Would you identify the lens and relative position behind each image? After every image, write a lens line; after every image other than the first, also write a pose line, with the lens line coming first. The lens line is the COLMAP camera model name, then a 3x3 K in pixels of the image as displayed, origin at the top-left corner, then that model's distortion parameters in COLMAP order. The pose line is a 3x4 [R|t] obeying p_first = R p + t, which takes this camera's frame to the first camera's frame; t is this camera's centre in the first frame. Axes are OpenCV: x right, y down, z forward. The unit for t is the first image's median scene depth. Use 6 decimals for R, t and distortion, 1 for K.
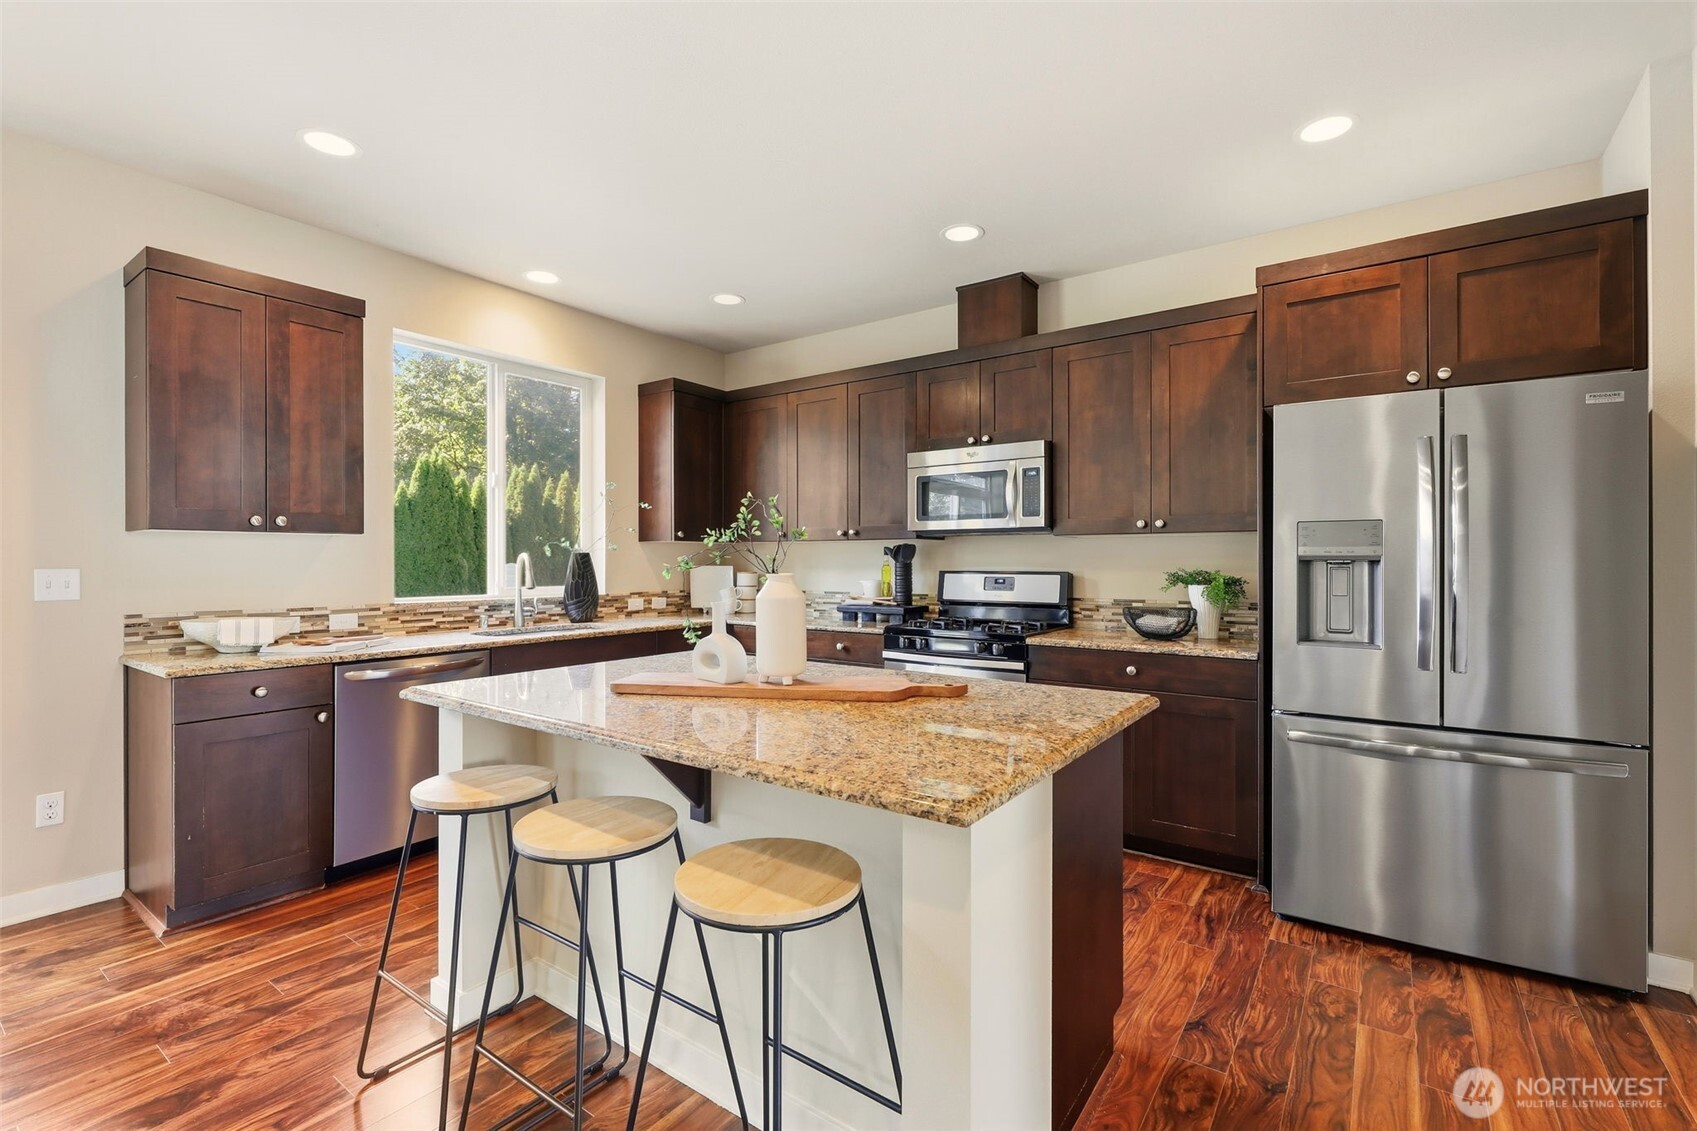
lens RADIAL K [[769.5, 0, 856.2], [0, 769.5, 559.7], [0, 0, 1]] dist [0.008218, -0.000620]
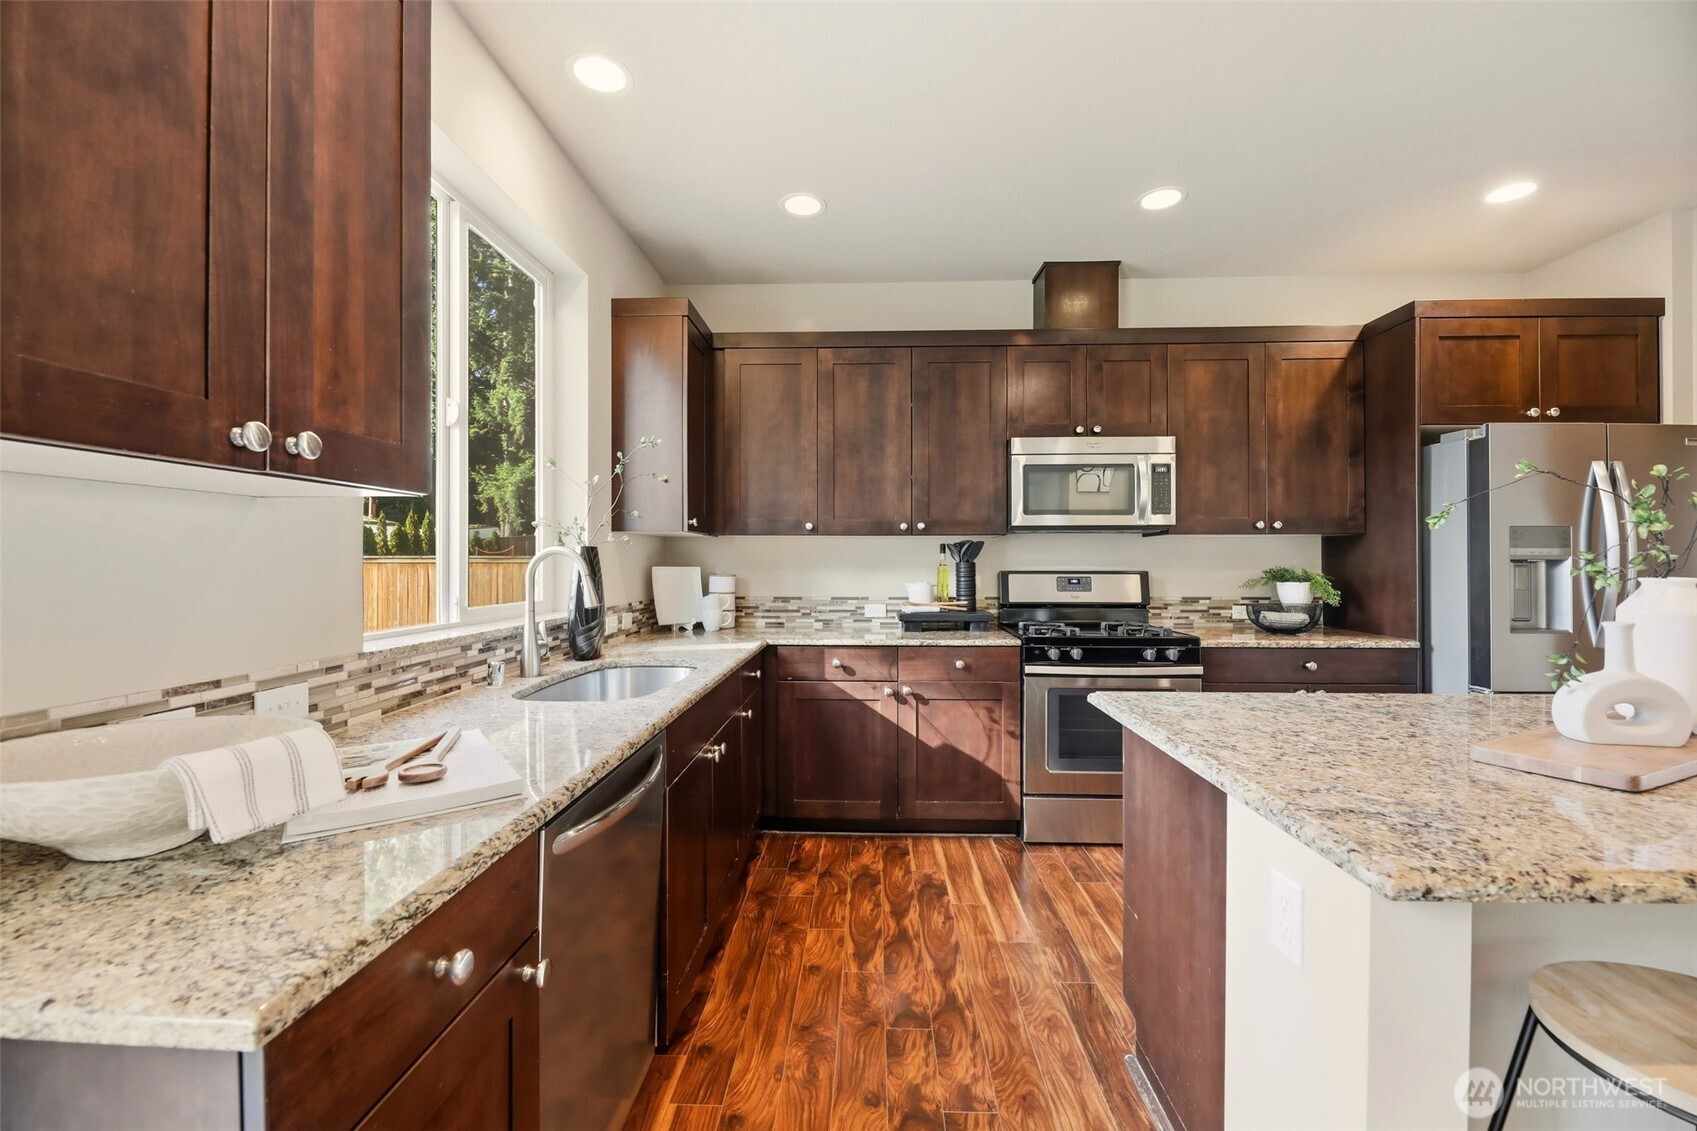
lens RADIAL K [[693.9, 0, 844.5], [0, 693.9, 561.4], [0, 0, 1]] dist [-0.007042, 0.000312]
pose [[0.833434, -0.000632, 0.552619, -0.605352], [-0.001489, 0.999993, 0.003390, 0.000711], [-0.552617, -0.003648, 0.833427, 0.512992]]
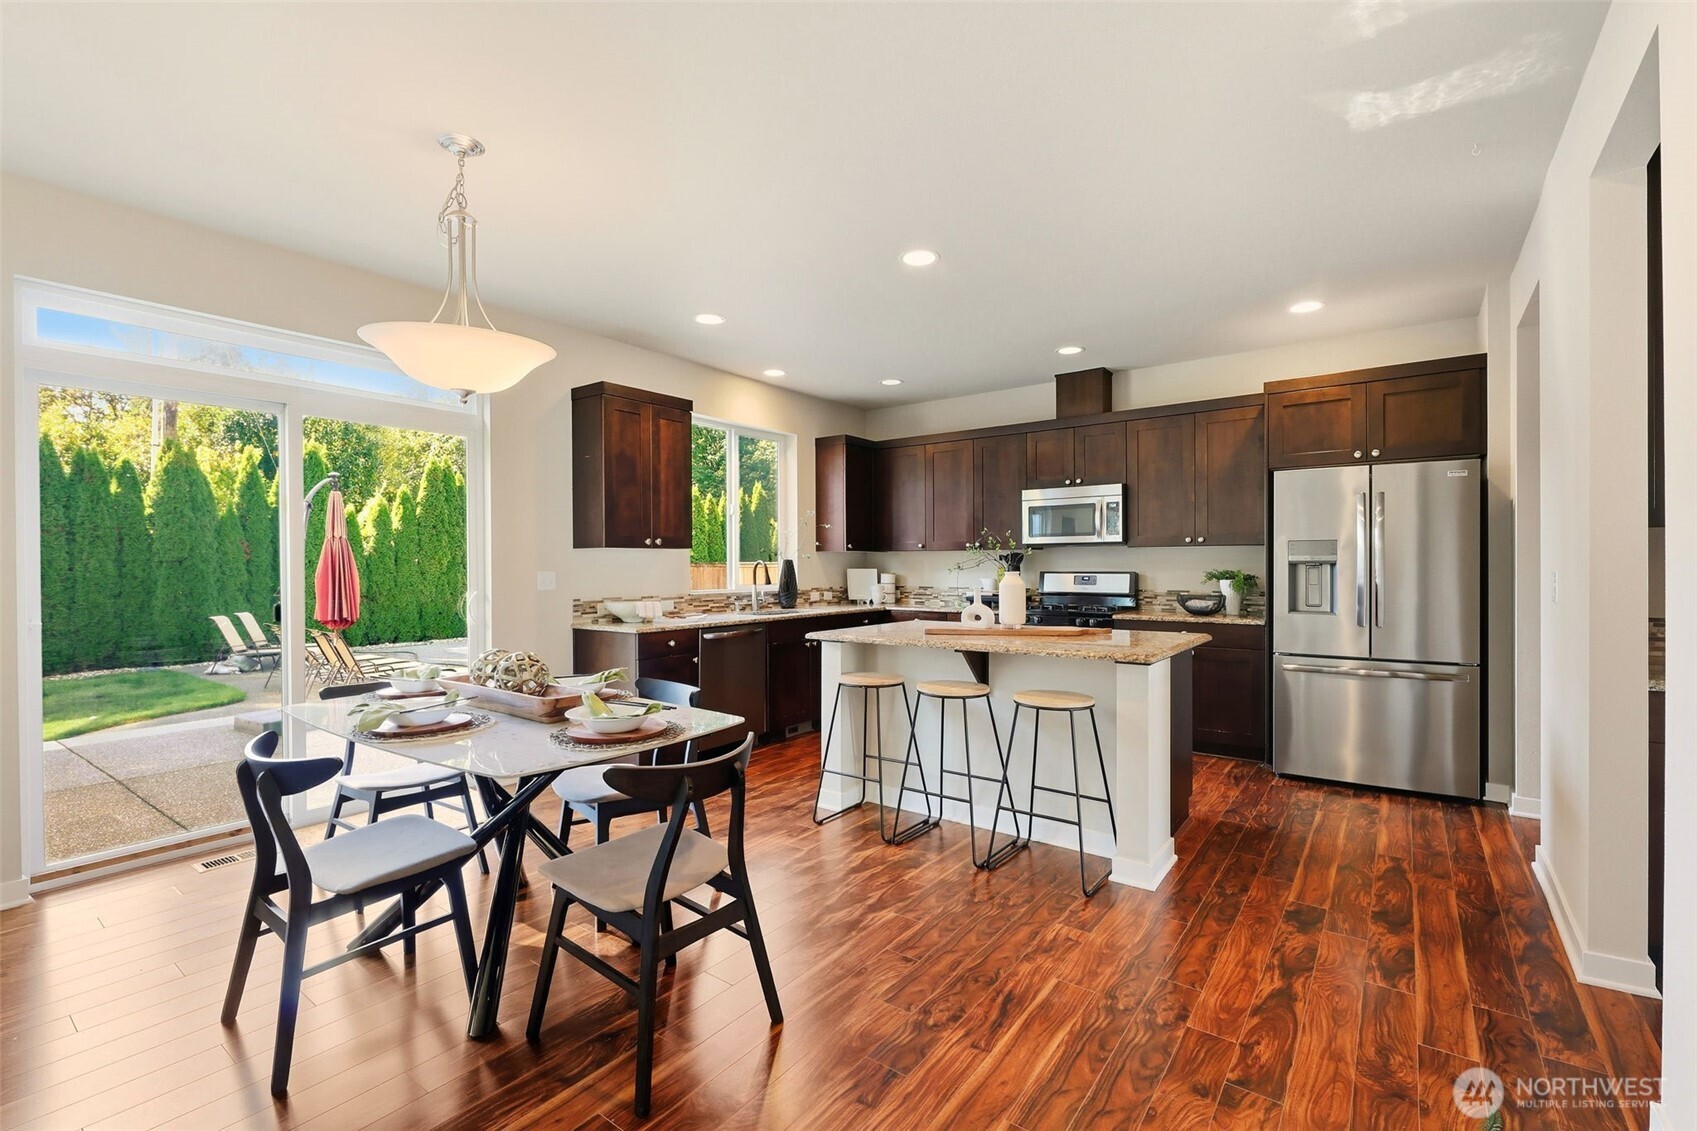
lens RADIAL K [[769.5, 0, 851.4], [0, 769.5, 566.7], [0, 0, 1]] dist [0.008218, -0.000620]
pose [[0.999835, -0.003714, -0.017768, -0.262313], [0.003808, 0.999979, 0.005255, -0.003864], [0.017748, -0.005322, 0.999828, -0.521824]]
